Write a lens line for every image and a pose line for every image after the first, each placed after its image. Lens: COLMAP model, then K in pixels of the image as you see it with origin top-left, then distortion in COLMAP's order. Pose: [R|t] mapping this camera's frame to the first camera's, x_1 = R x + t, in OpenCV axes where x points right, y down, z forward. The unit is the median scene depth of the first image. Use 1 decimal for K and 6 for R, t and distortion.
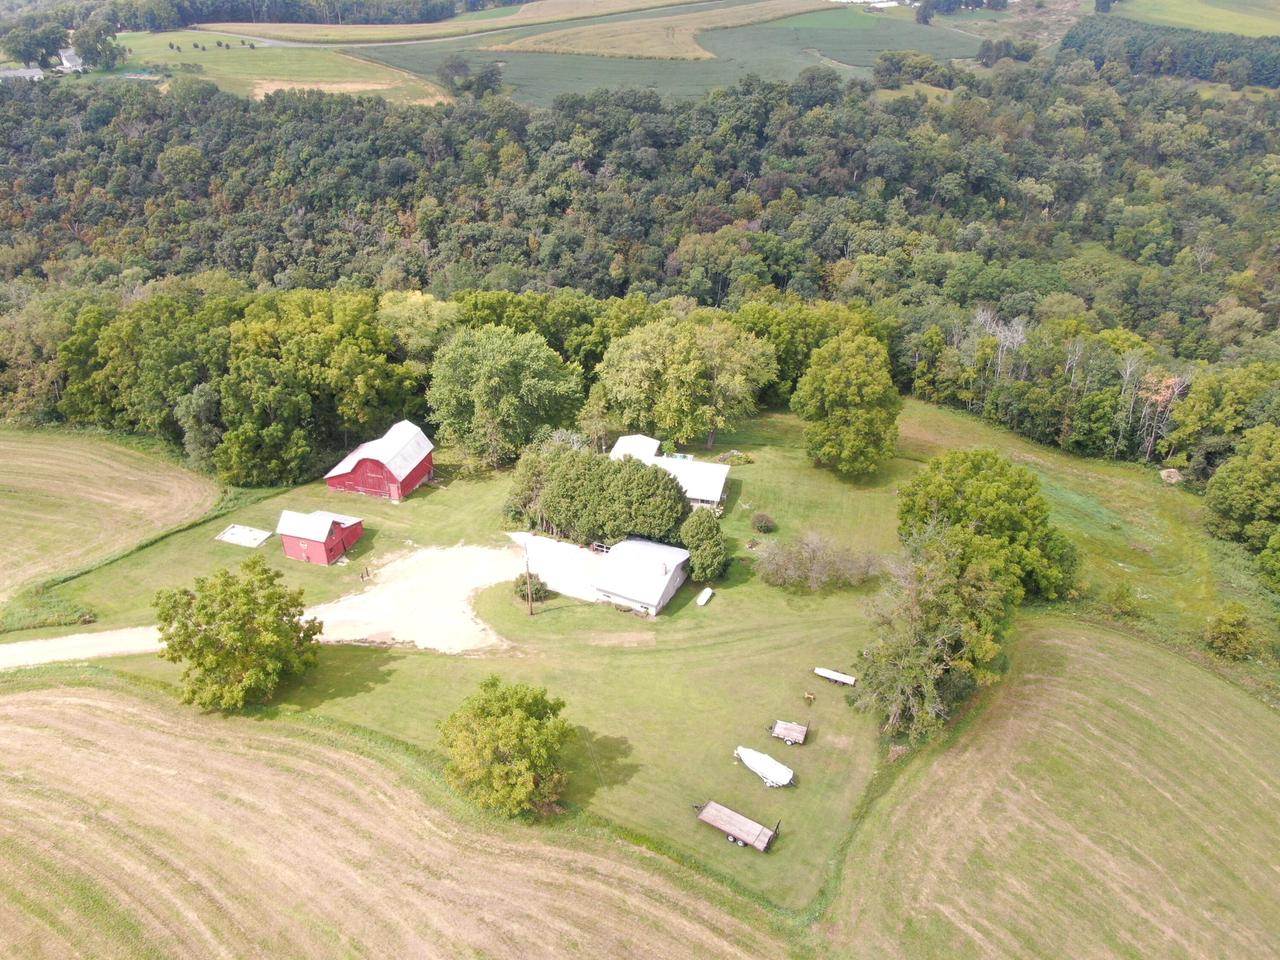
lens RADIAL K [[964.5, 0, 640.0], [0, 964.5, 480.0], [0, 0, 1]] dist [-0.006521, 0.003763]
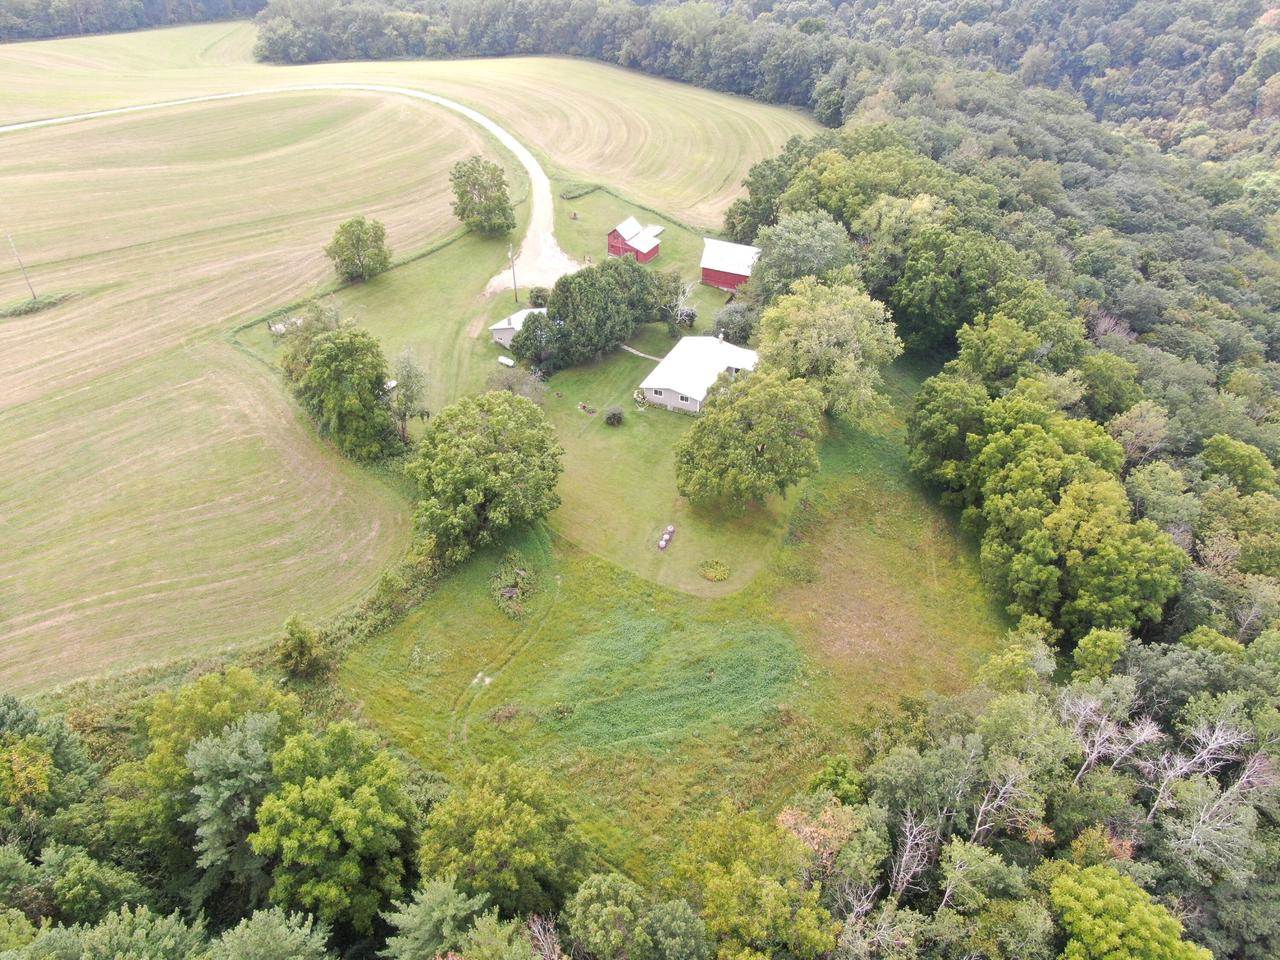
lens RADIAL K [[964.5, 0, 640.0], [0, 964.5, 480.0], [0, 0, 1]] dist [-0.006521, 0.003763]
pose [[-0.217242, 0.564048, -0.796653, 1.525405], [-0.495667, 0.639346, 0.587836, -0.833822], [0.840905, 0.522577, 0.140688, 1.373503]]
